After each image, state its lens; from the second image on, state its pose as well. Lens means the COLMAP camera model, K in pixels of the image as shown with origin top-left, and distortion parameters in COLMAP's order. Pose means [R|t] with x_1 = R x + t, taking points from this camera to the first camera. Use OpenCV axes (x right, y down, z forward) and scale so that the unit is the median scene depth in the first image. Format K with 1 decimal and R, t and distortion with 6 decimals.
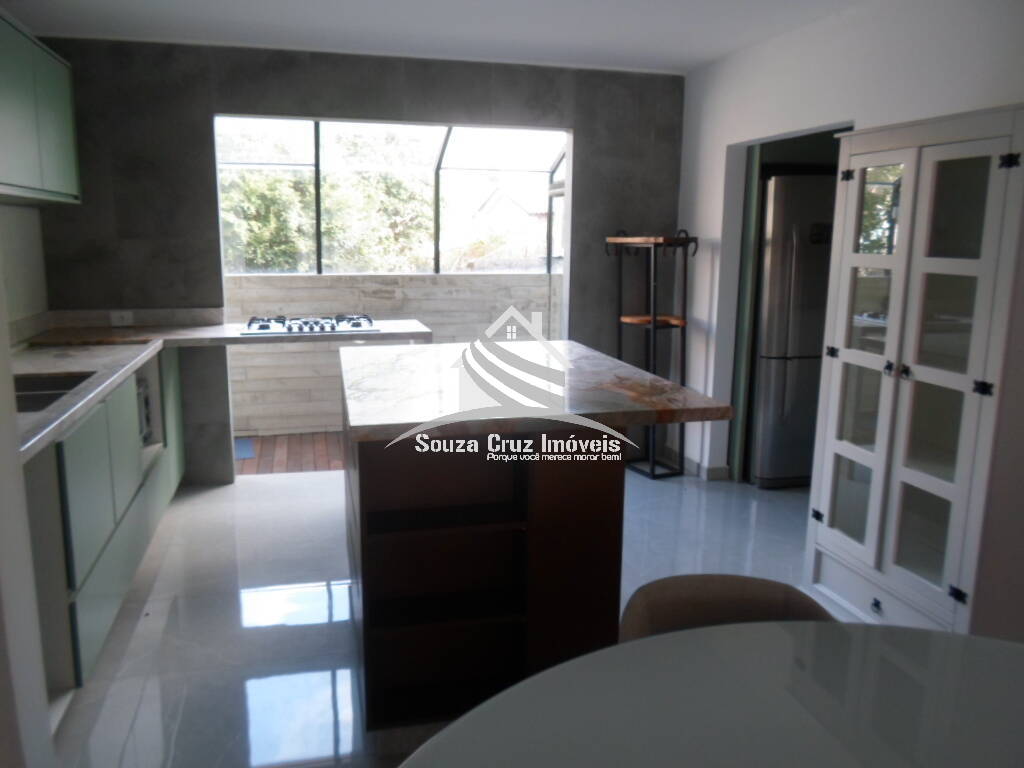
lens RADIAL K [[792.5, 0, 504.5], [0, 792.5, 379.4], [0, 0, 1]] dist [-0.005456, -0.011244]
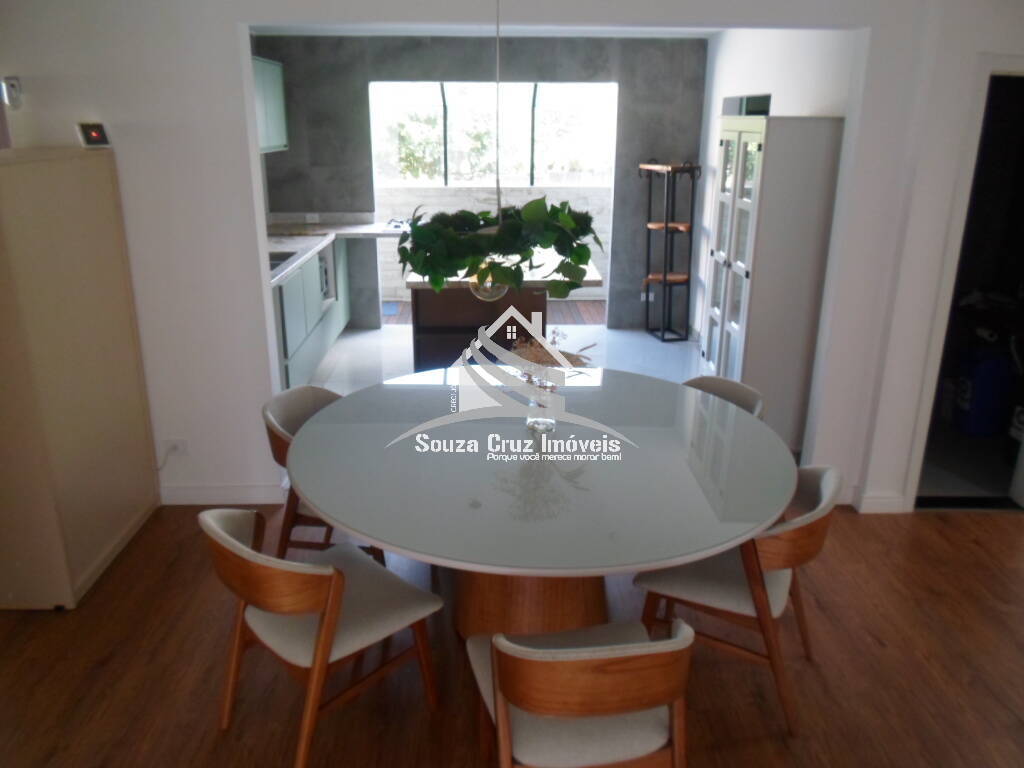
lens RADIAL K [[792.5, 0, 508.1], [0, 792.5, 377.6], [0, 0, 1]] dist [-0.005456, -0.011244]
pose [[0.975373, 0.062900, -0.211404, 0.186089], [-0.034189, 0.990006, 0.136819, 0.005532], [0.217897, -0.126221, 0.967775, -0.358627]]
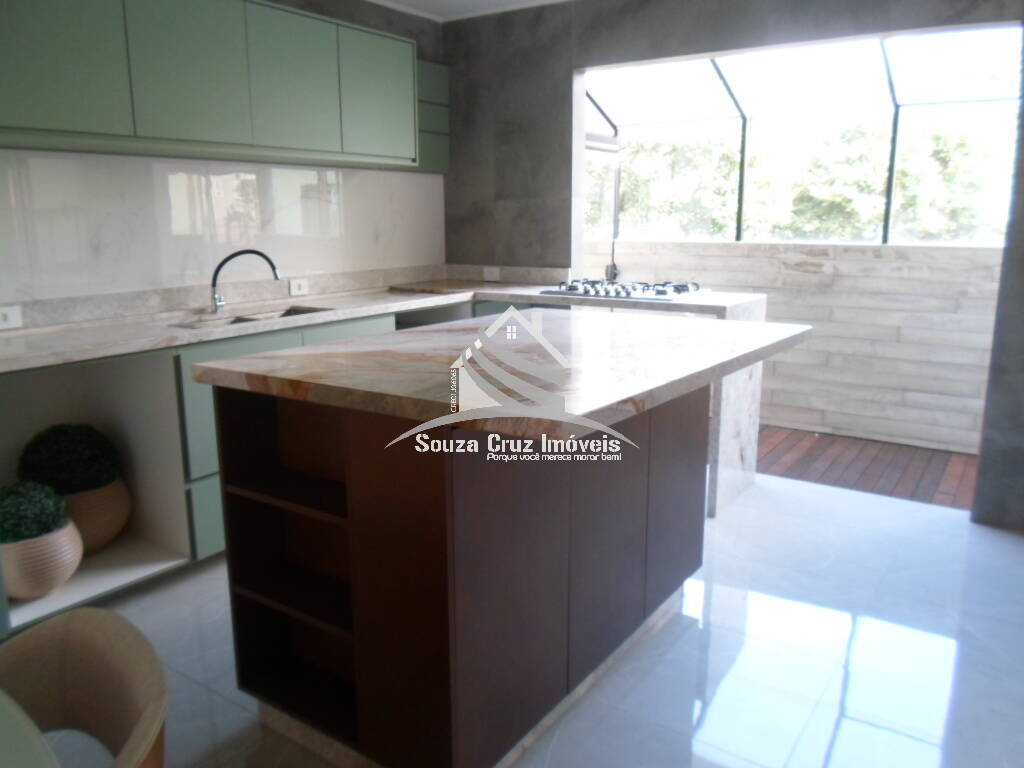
lens RADIAL K [[792.5, 0, 509.0], [0, 792.5, 376.4], [0, 0, 1]] dist [-0.005456, -0.011244]
pose [[0.668324, 0.138023, -0.730953, 0.263224], [-0.126611, 0.989404, 0.071062, -0.014252], [0.733016, 0.045055, 0.678717, 0.218907]]
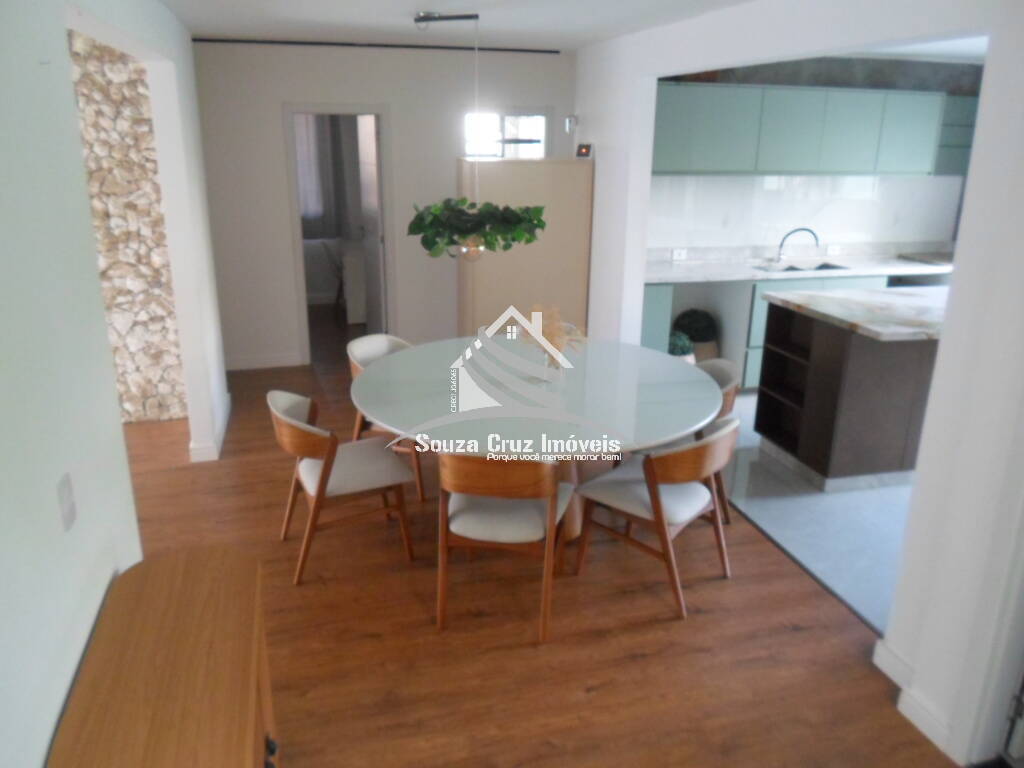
lens RADIAL K [[792.5, 0, 504.4], [0, 792.5, 368.4], [0, 0, 1]] dist [-0.005456, -0.011244]
pose [[0.031015, 0.287035, -0.957418, 0.730777], [-0.200305, 0.940232, 0.275394, -0.076951], [0.979243, 0.183234, 0.086656, 0.028726]]
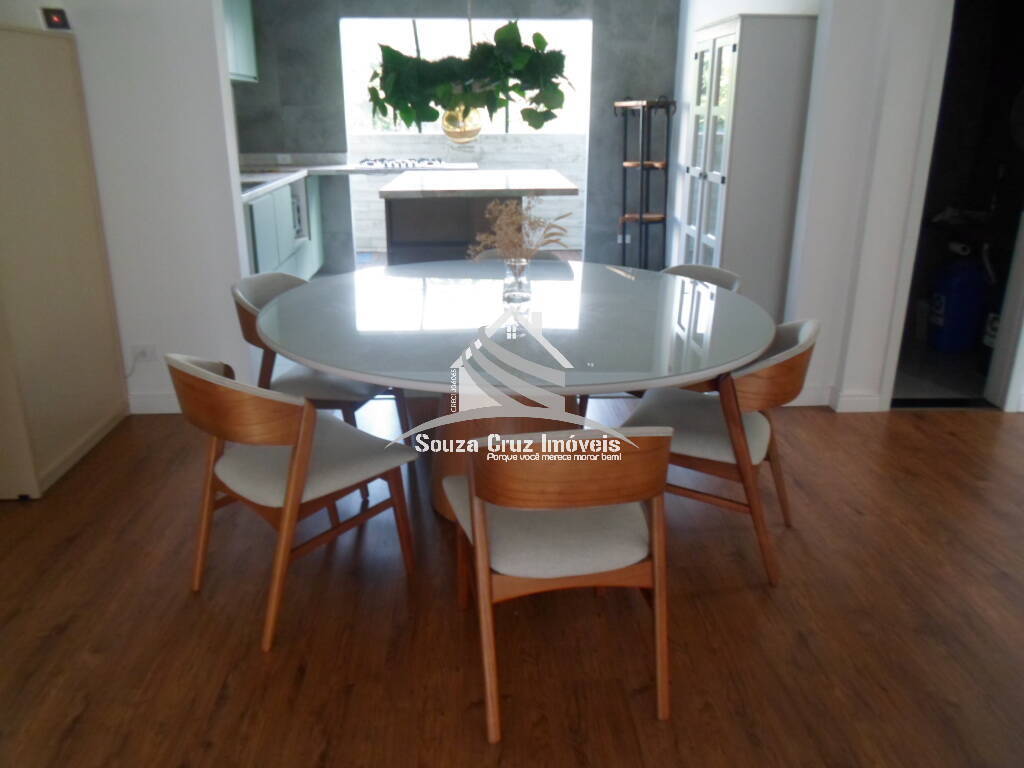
lens RADIAL K [[792.5, 0, 508.2], [0, 792.5, 378.9], [0, 0, 1]] dist [-0.005456, -0.011244]
pose [[0.981537, 0.054198, -0.183432, 0.190391], [-0.026990, 0.988664, 0.147699, 0.080666], [0.189357, -0.140021, 0.971873, -0.360978]]
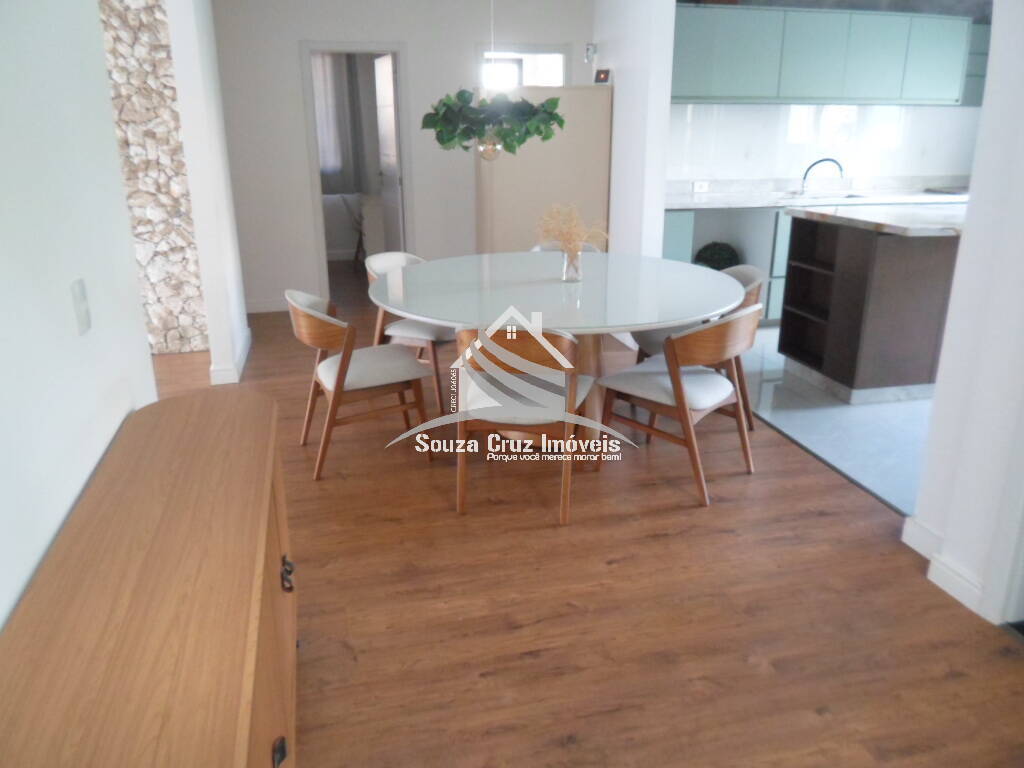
lens RADIAL K [[792.5, 0, 504.1], [0, 792.5, 370.3], [0, 0, 1]] dist [-0.005456, -0.011244]
pose [[0.006681, 0.296349, -0.955056, 0.747262], [-0.183606, 0.939204, 0.290146, -0.003814], [0.982977, 0.173416, 0.060686, 0.045549]]
